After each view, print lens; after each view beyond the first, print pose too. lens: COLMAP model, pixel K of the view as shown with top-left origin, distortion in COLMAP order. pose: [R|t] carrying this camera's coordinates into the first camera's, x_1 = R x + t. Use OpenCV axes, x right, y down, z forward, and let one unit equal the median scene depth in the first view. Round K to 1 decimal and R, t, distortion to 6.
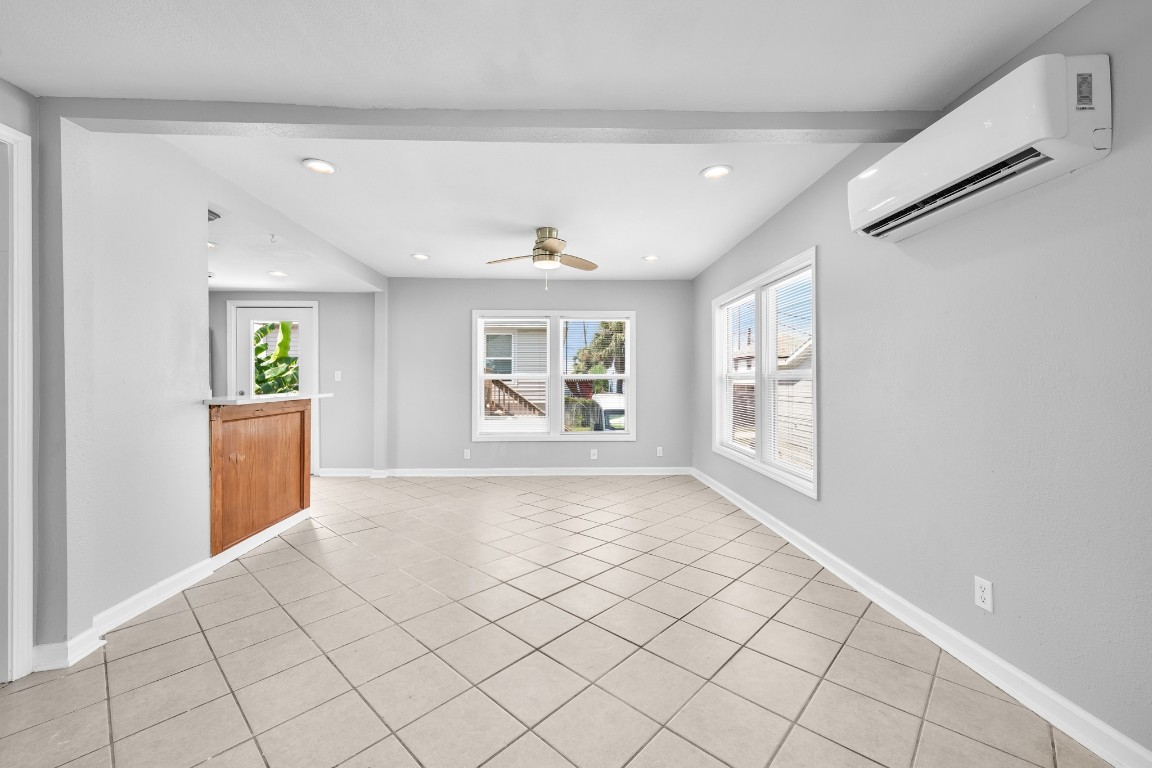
lens RADIAL K [[452.2, 0, 573.7], [0, 452.2, 383.5], [0, 0, 1]] dist [0.009967, -0.005581]
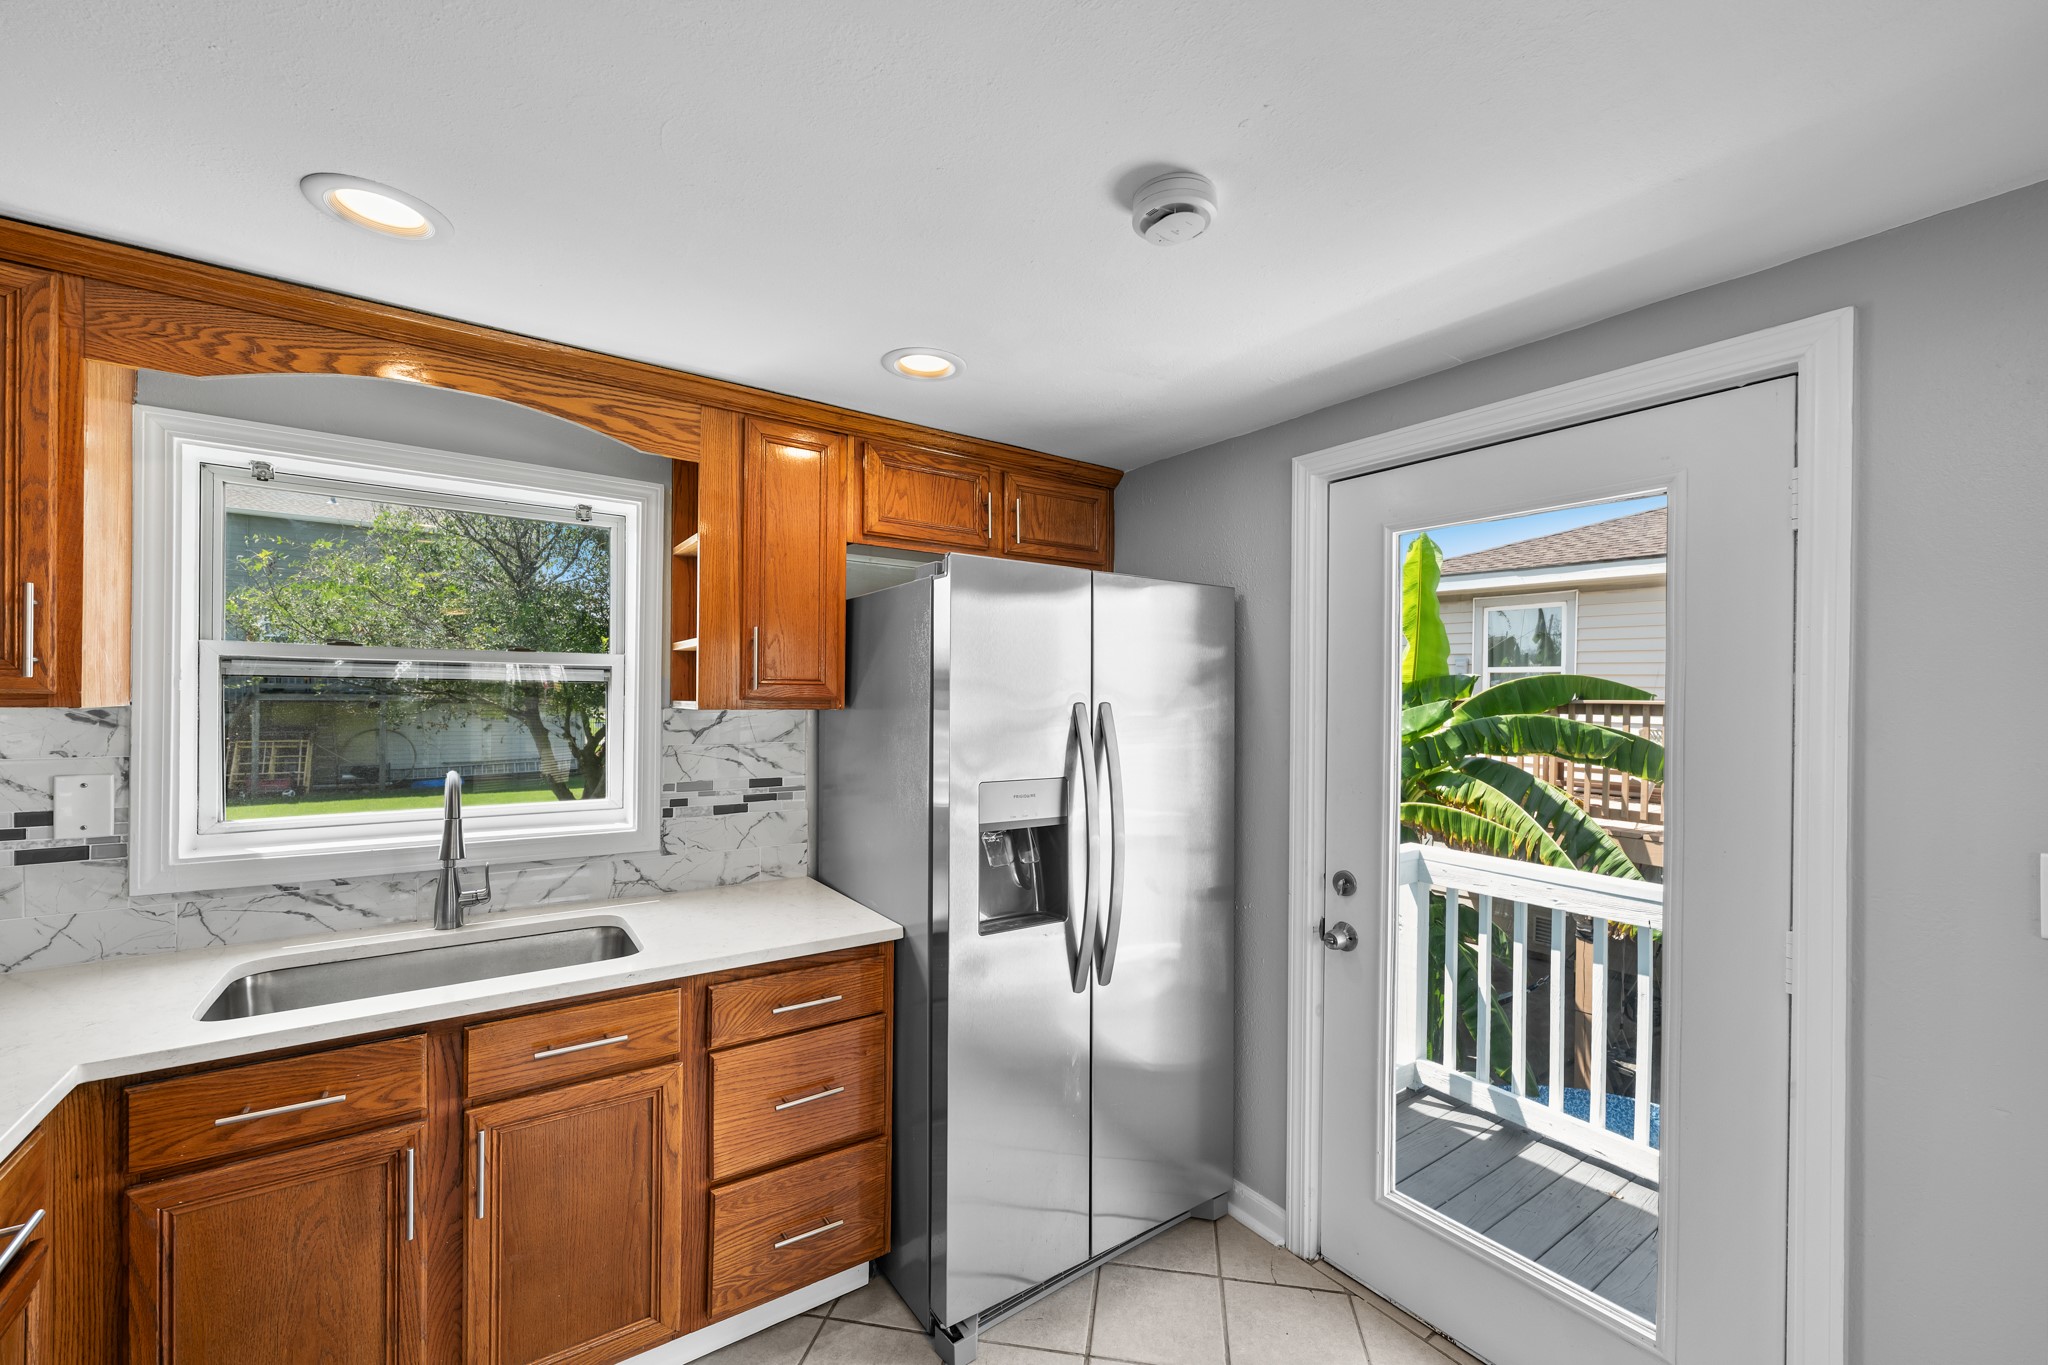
lens RADIAL K [[818.3, 0, 1031.3], [0, 818.3, 699.8], [0, 0, 1]] dist [-0.000453, -0.000221]
pose [[0.557451, 0.009043, -0.830161, -0.759906], [-0.016259, 0.999868, -0.000026, -0.095098], [0.830051, 0.013512, 0.557524, 1.017233]]
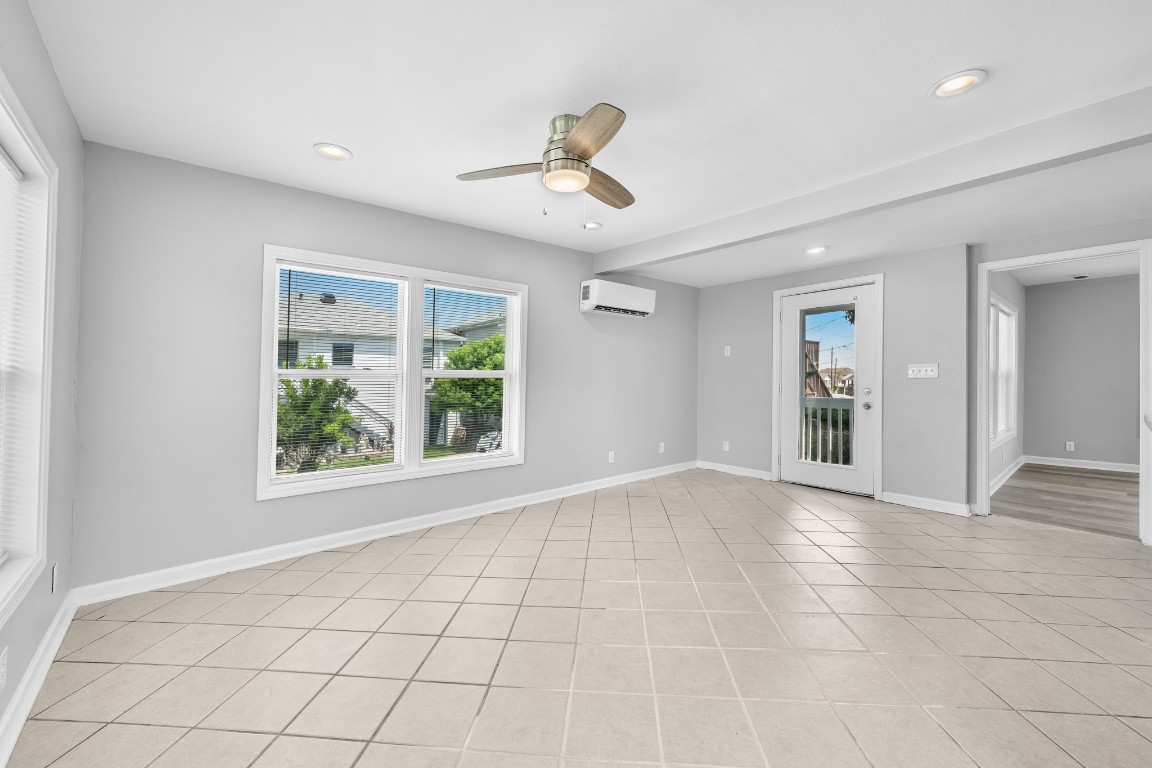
lens RADIAL K [[467.5, 0, 577.0], [0, 467.5, 382.2], [0, 0, 1]] dist [-0.000834, -0.000139]
pose [[-0.629505, -0.006578, 0.776968, -0.562154], [0.005526, 0.999901, 0.012943, -0.014654], [-0.776976, 0.012441, -0.629407, 1.416068]]
